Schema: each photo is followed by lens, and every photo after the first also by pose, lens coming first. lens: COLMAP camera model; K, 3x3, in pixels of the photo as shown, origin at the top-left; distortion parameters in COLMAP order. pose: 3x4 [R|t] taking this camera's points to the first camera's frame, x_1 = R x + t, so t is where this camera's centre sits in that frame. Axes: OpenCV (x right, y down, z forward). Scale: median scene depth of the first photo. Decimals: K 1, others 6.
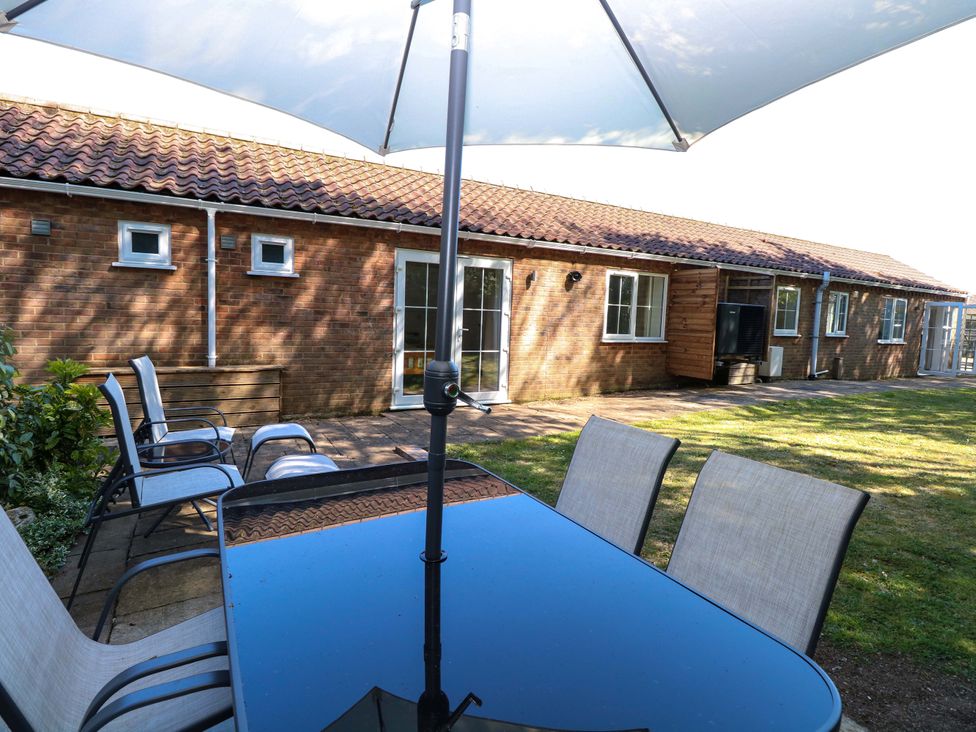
lens RADIAL K [[513.1, 0, 468.5], [0, 513.1, 358.5], [0, 0, 1]] dist [-0.008797, -0.005628]
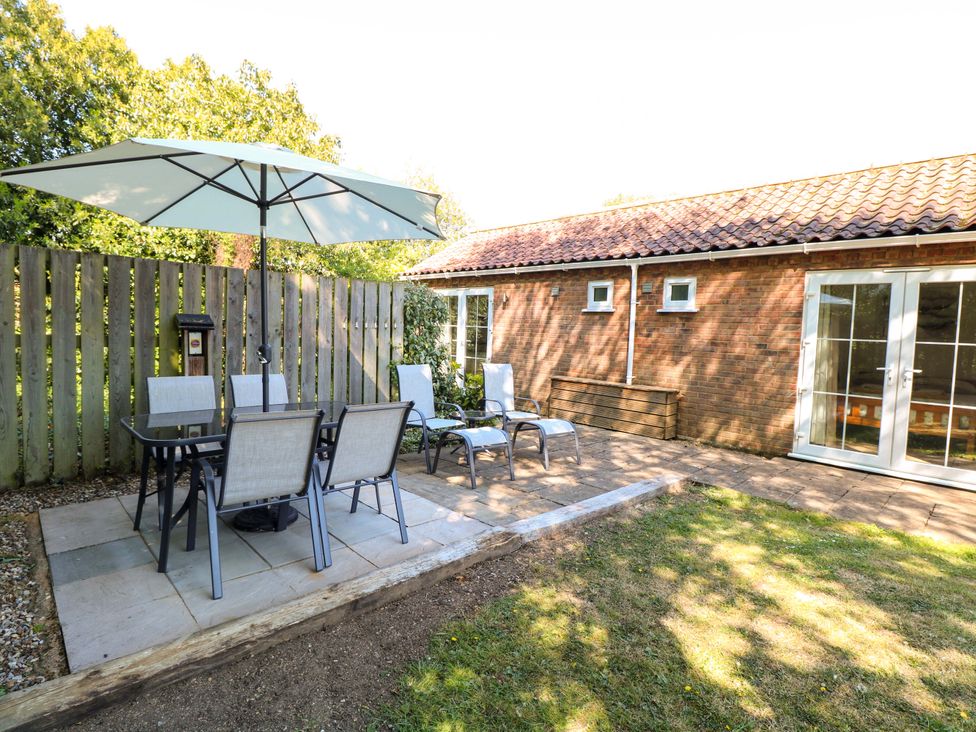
lens RADIAL K [[513.1, 0, 488.7], [0, 513.1, 364.9], [0, 0, 1]] dist [-0.008797, -0.005628]
pose [[0.257337, 0.036933, -0.965616, 0.547212], [-0.120127, 0.992741, 0.005957, 0.001887], [0.958826, 0.114463, 0.259906, 0.263473]]
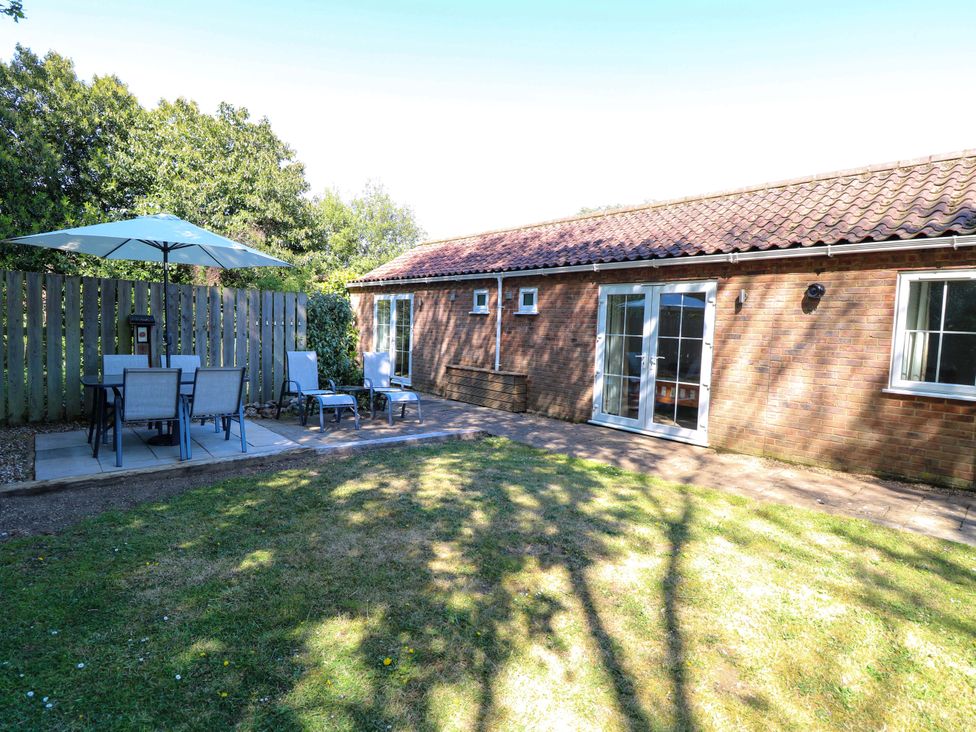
lens RADIAL K [[513.1, 0, 489.9], [0, 513.1, 367.0], [0, 0, 1]] dist [-0.008797, -0.005628]
pose [[0.225479, 0.040963, -0.973387, 0.920244], [-0.127079, 0.991816, 0.012302, -0.011447], [0.965925, 0.120923, 0.228839, 0.496751]]
